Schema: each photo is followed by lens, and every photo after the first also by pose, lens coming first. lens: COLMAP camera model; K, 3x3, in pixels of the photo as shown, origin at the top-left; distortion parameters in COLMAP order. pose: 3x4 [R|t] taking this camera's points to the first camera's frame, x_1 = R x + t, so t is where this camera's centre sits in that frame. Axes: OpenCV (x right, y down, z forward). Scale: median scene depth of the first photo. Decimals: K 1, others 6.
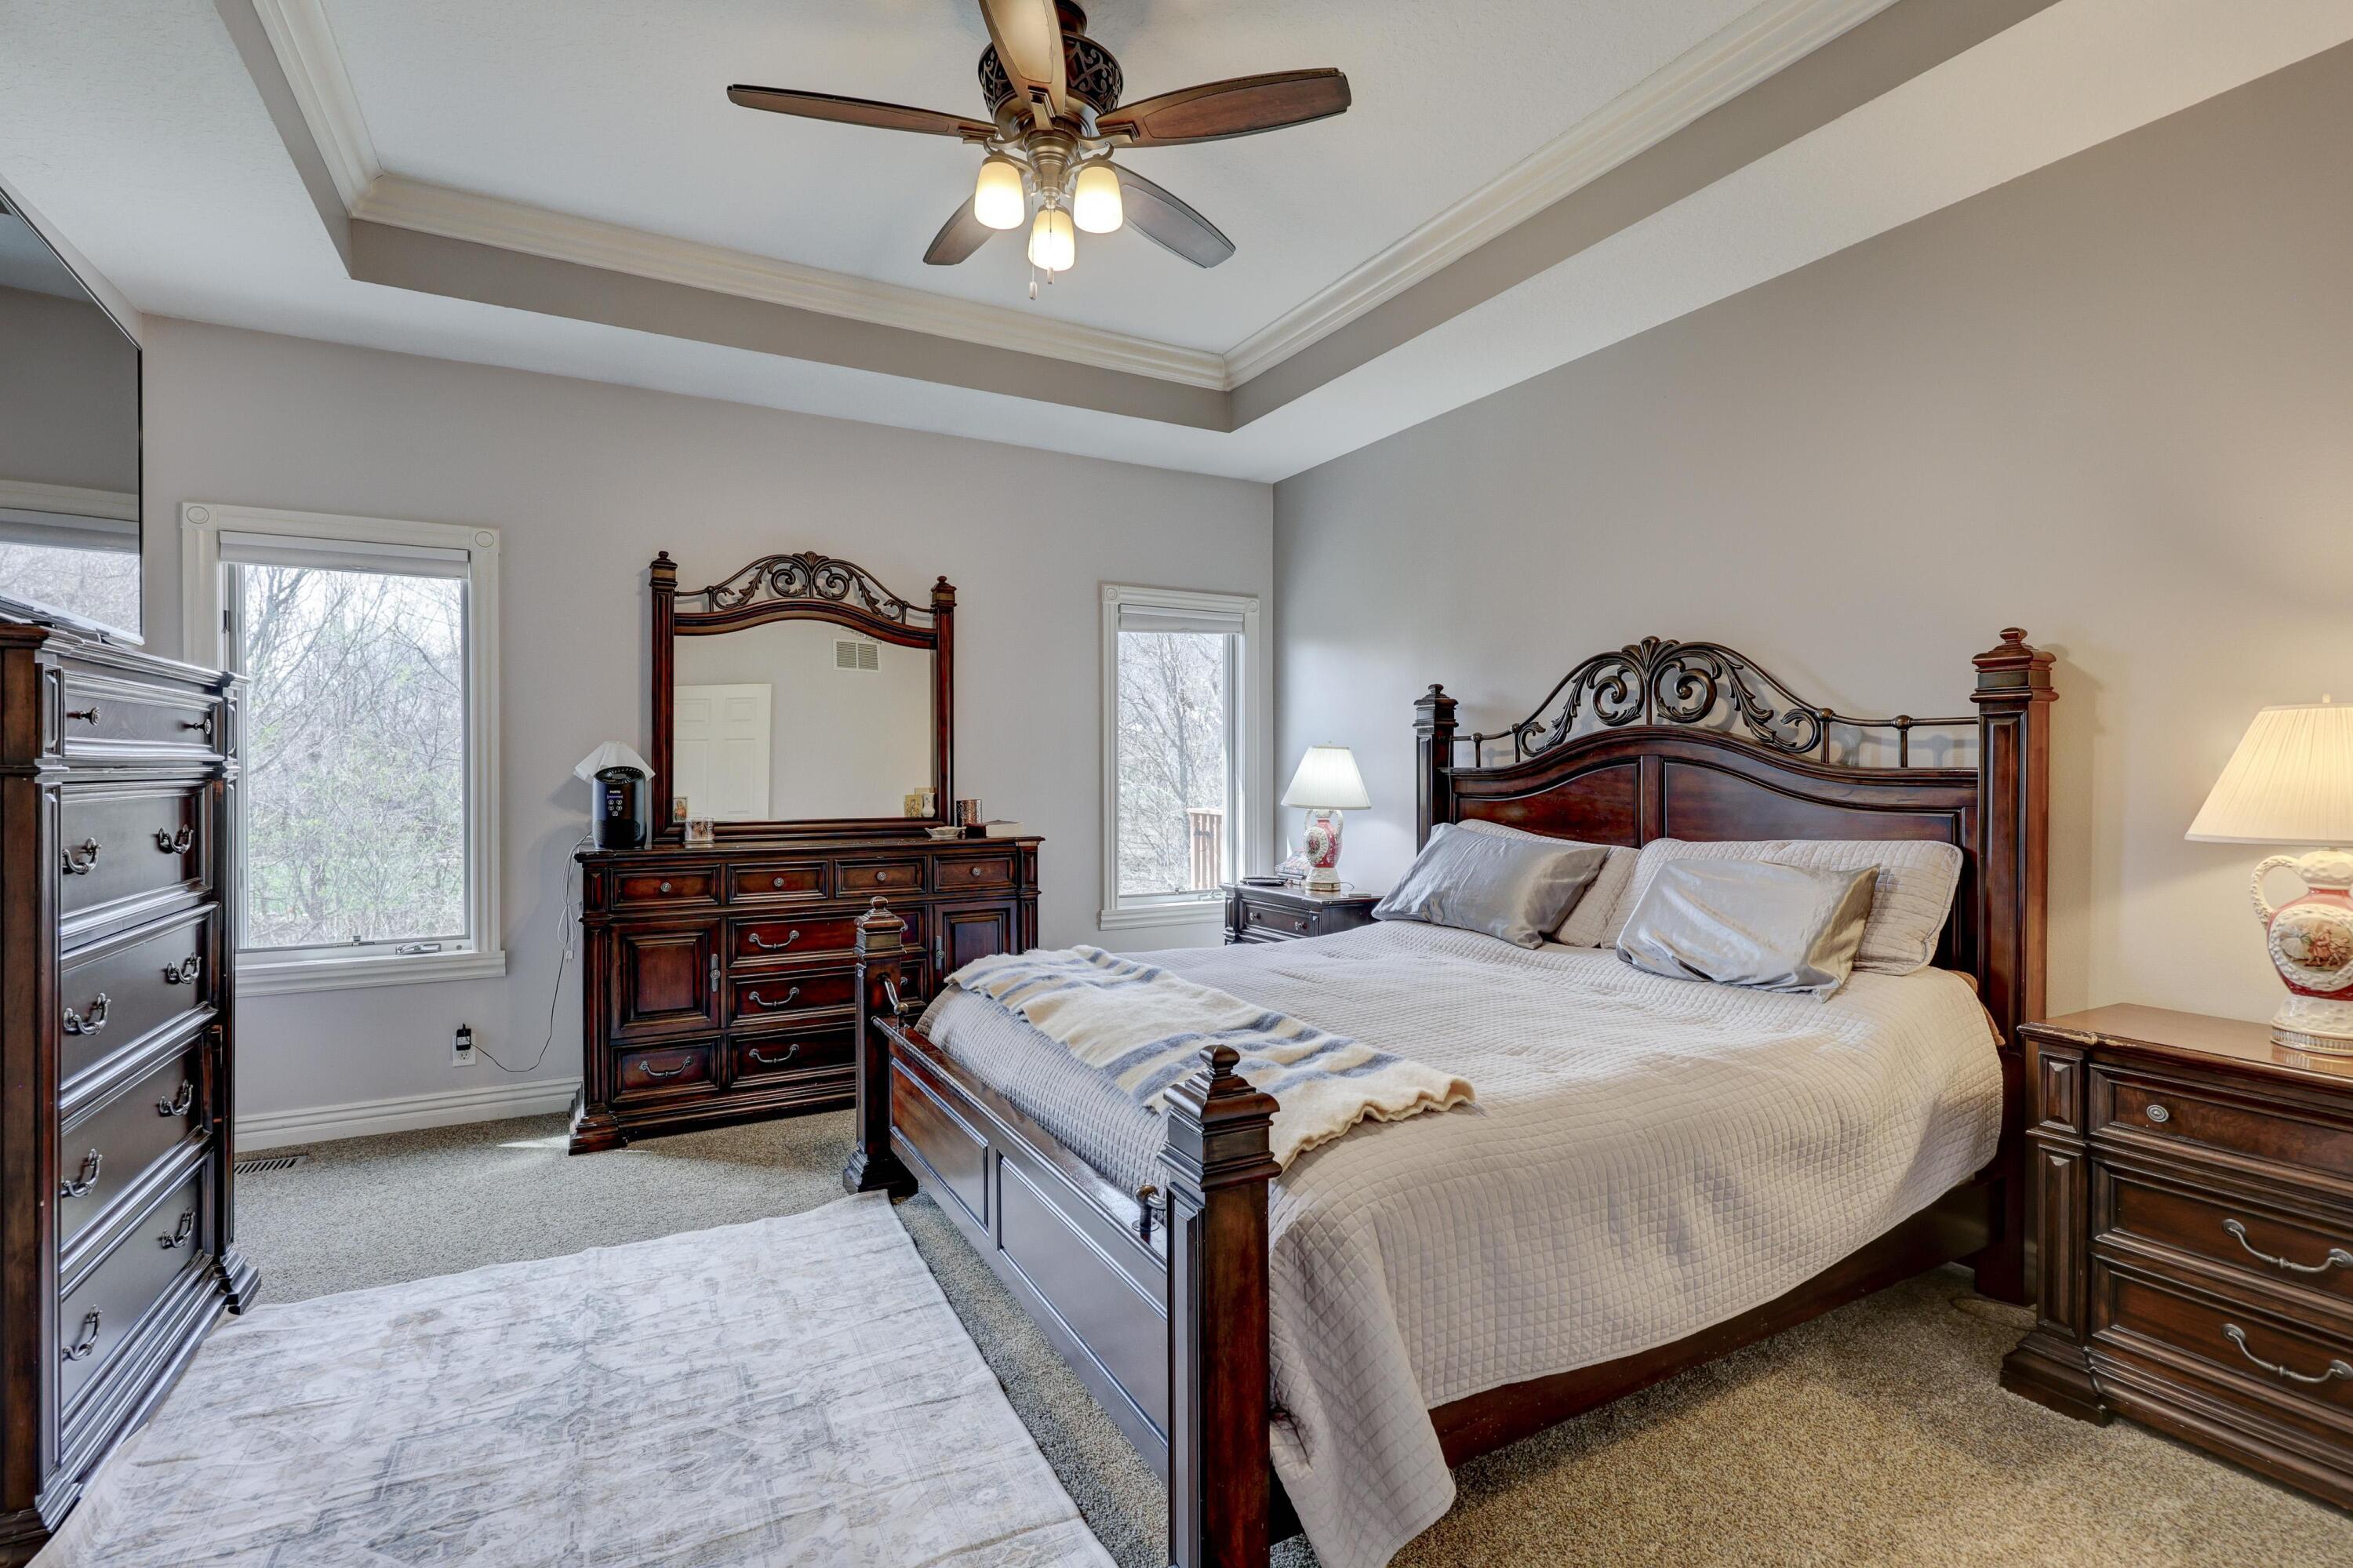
lens RADIAL K [[1069.9, 0, 1179.3], [0, 1069.9, 777.4], [0, 0, 1]] dist [0.004245, 0.000041]
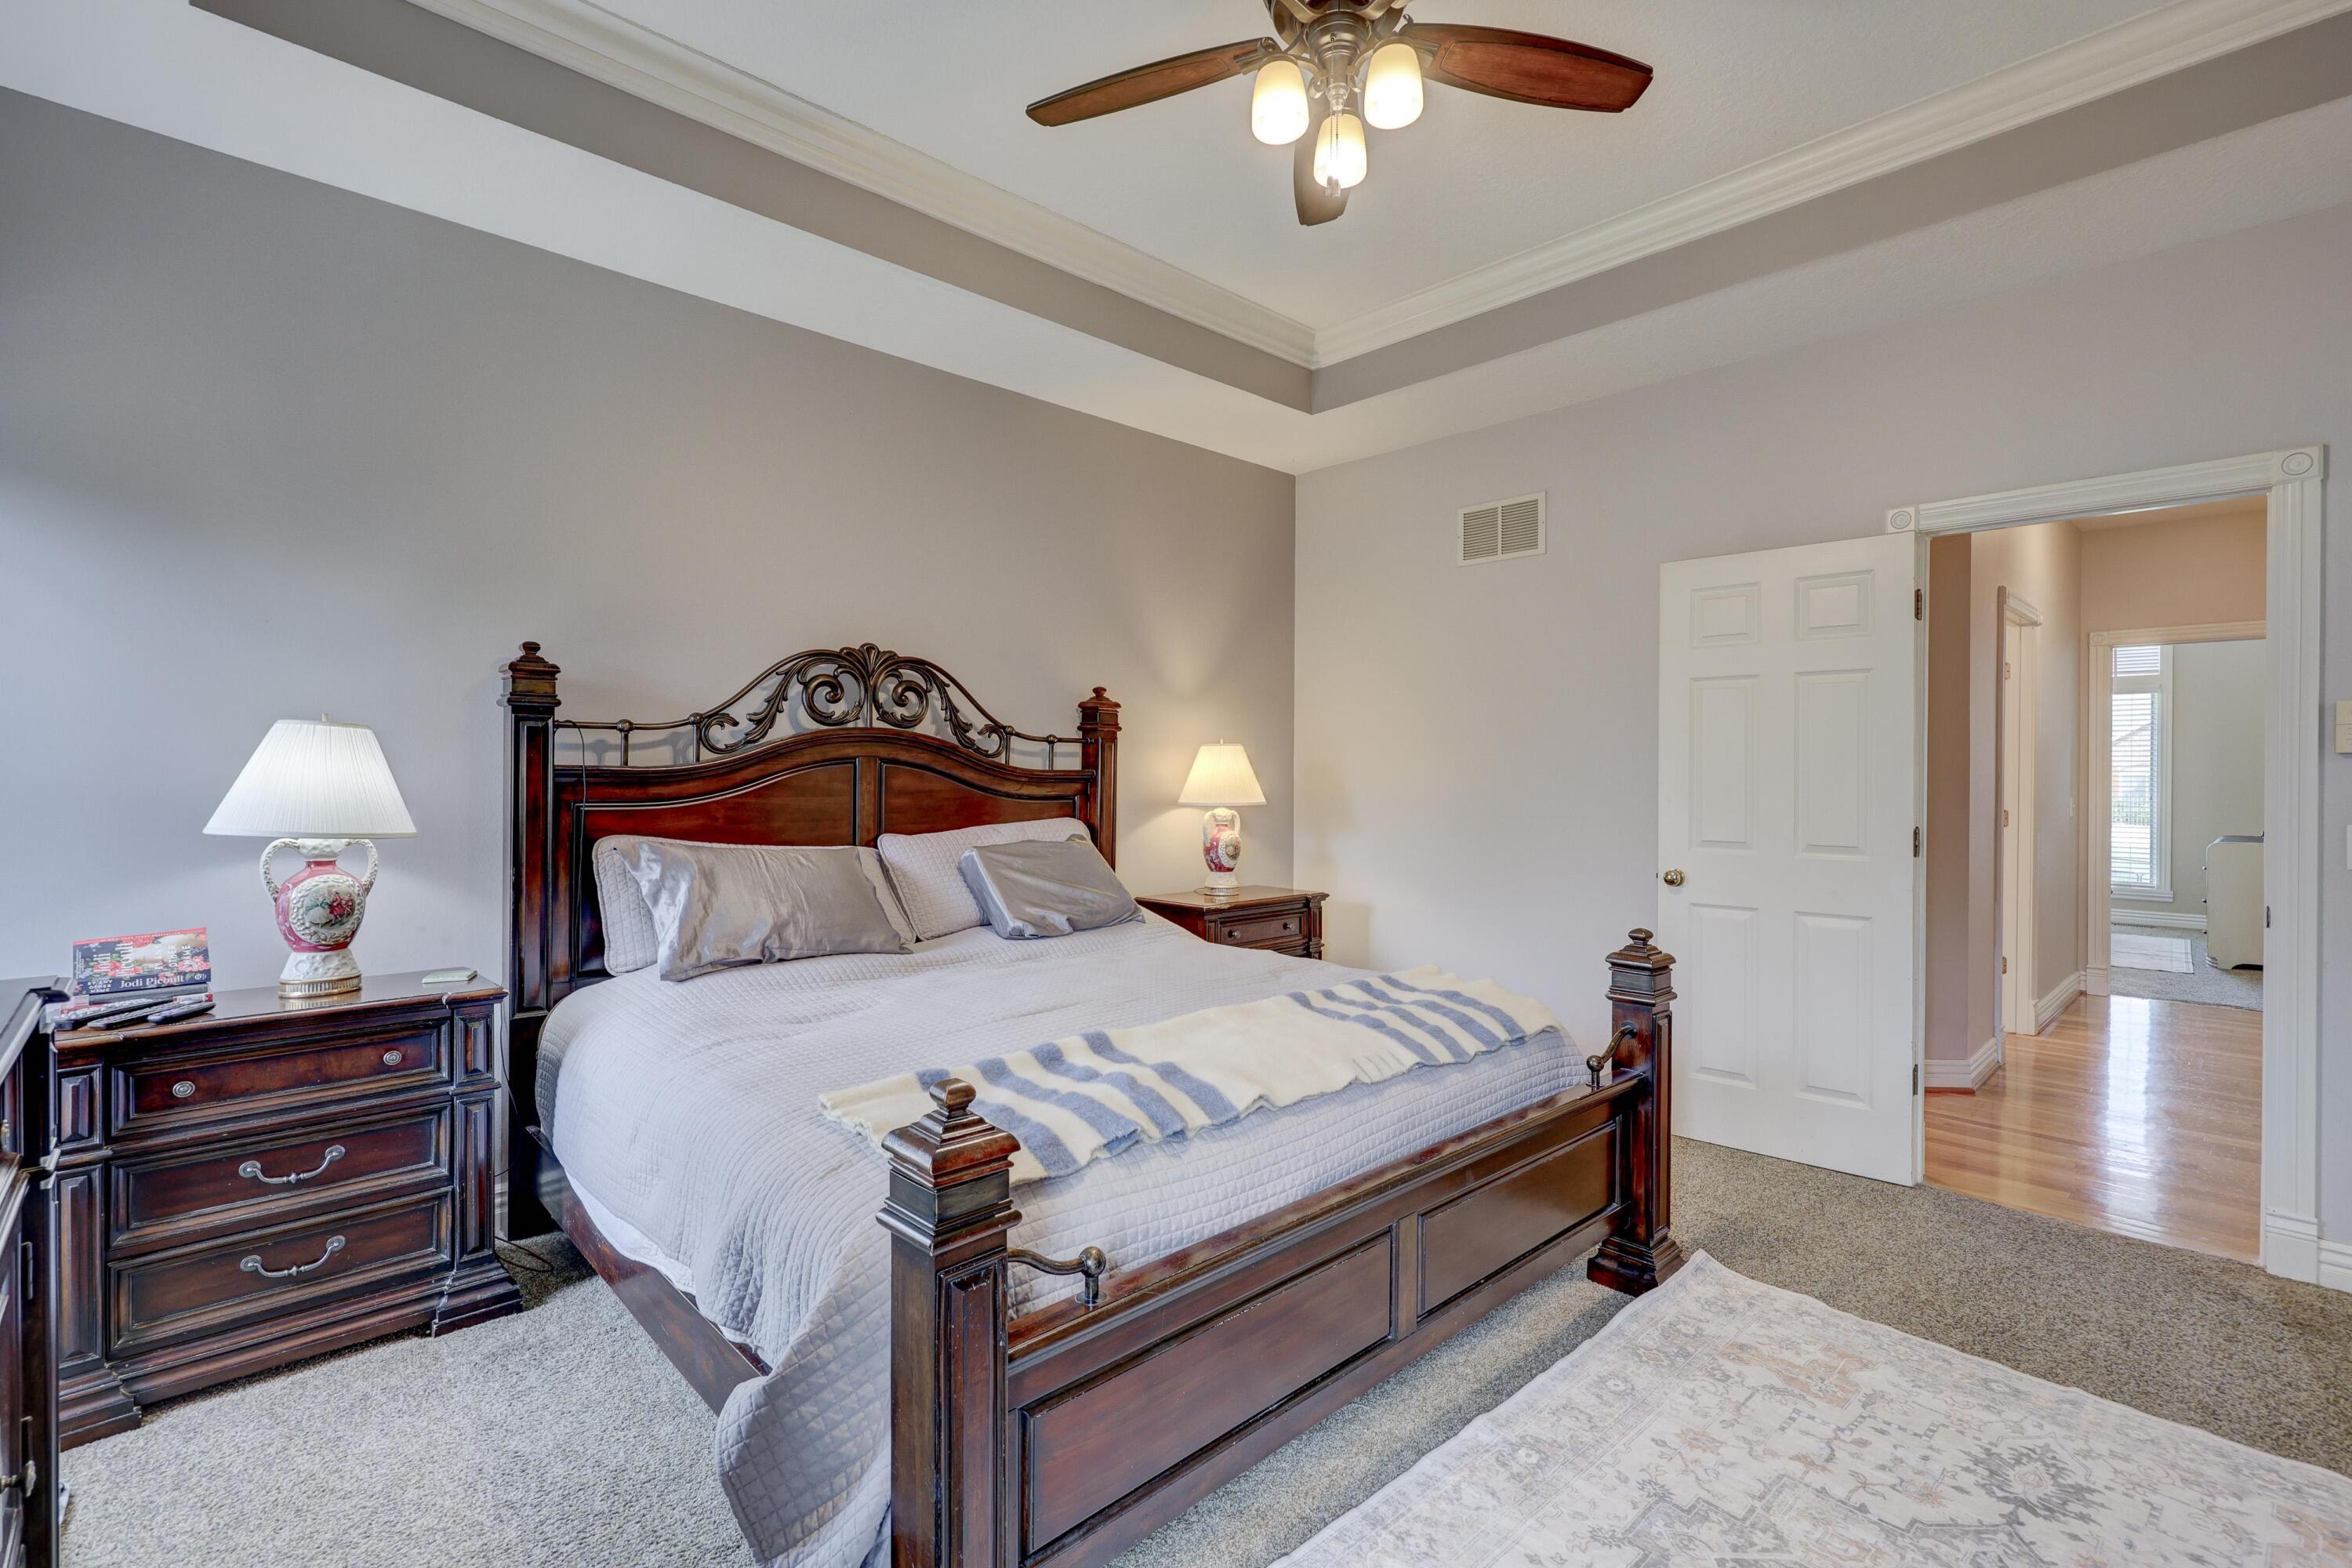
lens RADIAL K [[1069.4, 0, 1181.0], [0, 1069.4, 781.4], [0, 0, 1]] dist [0.004245, 0.000041]
pose [[-0.244410, -0.006596, 0.969650, -0.667038], [0.002945, 0.999967, 0.007545, -0.002915], [-0.969668, 0.004699, -0.244383, 0.972409]]
